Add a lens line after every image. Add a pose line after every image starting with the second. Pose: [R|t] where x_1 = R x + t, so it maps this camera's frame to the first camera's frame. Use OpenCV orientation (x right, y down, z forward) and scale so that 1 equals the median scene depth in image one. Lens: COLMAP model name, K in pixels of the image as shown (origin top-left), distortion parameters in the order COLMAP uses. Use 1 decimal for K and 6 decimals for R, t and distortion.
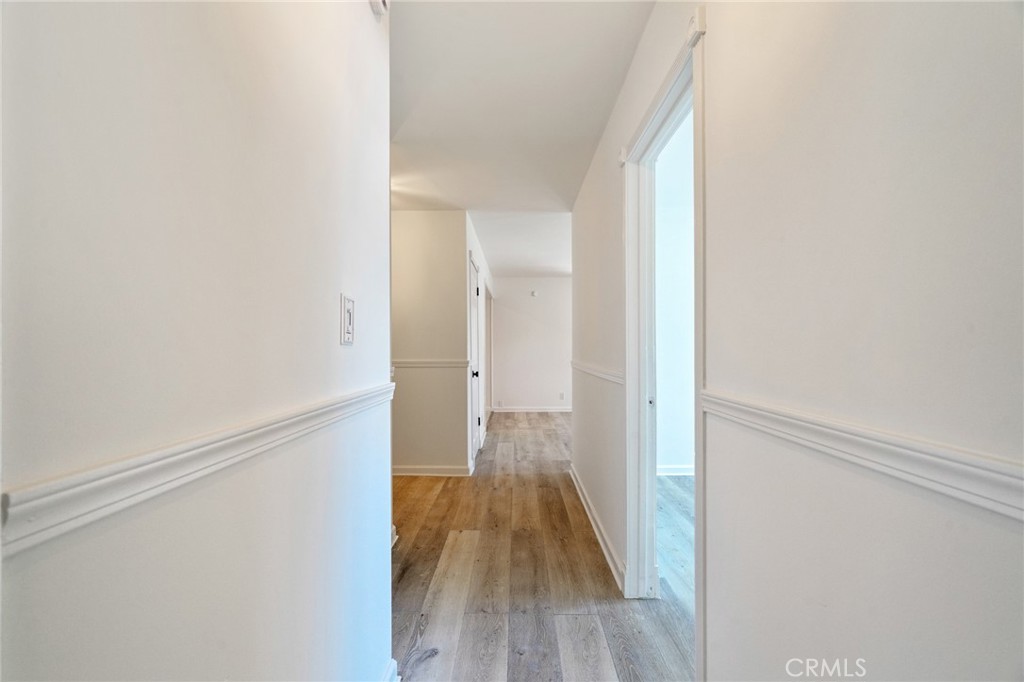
lens RADIAL K [[465.3, 0, 511.7], [0, 465.3, 343.2], [0, 0, 1]] dist [-0.003826, 0.001214]
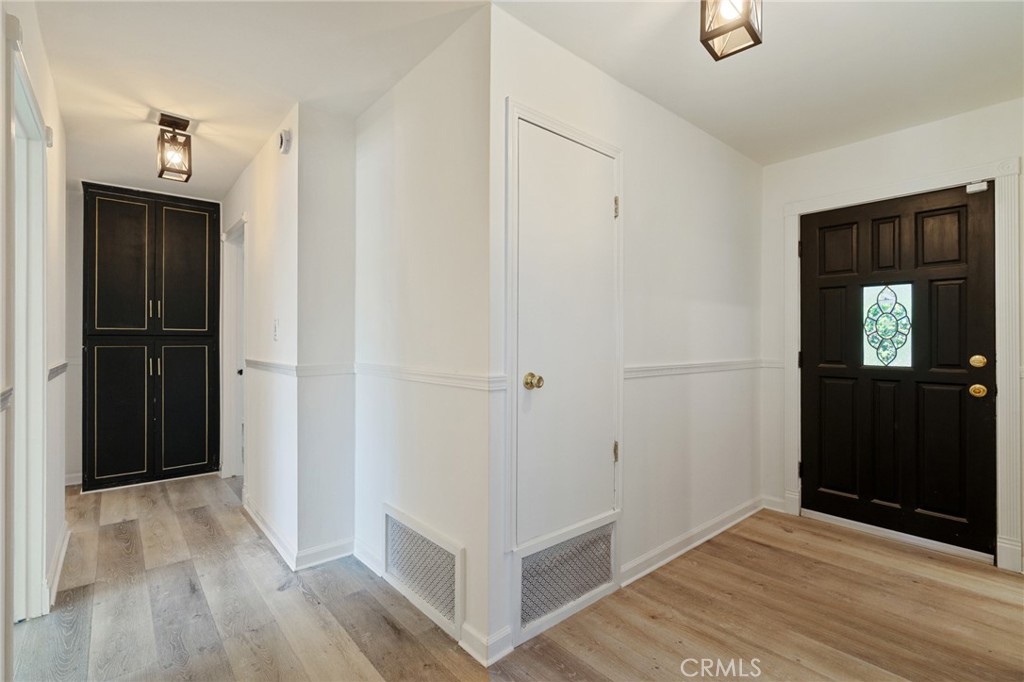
lens RADIAL K [[465.3, 0, 514.0], [0, 465.3, 339.5], [0, 0, 1]] dist [-0.003826, 0.001214]
pose [[-0.751077, 0.004584, -0.660199, 0.156636], [0.007837, 0.999967, -0.001973, 0.007369], [0.660168, -0.006656, -0.751088, 2.023265]]
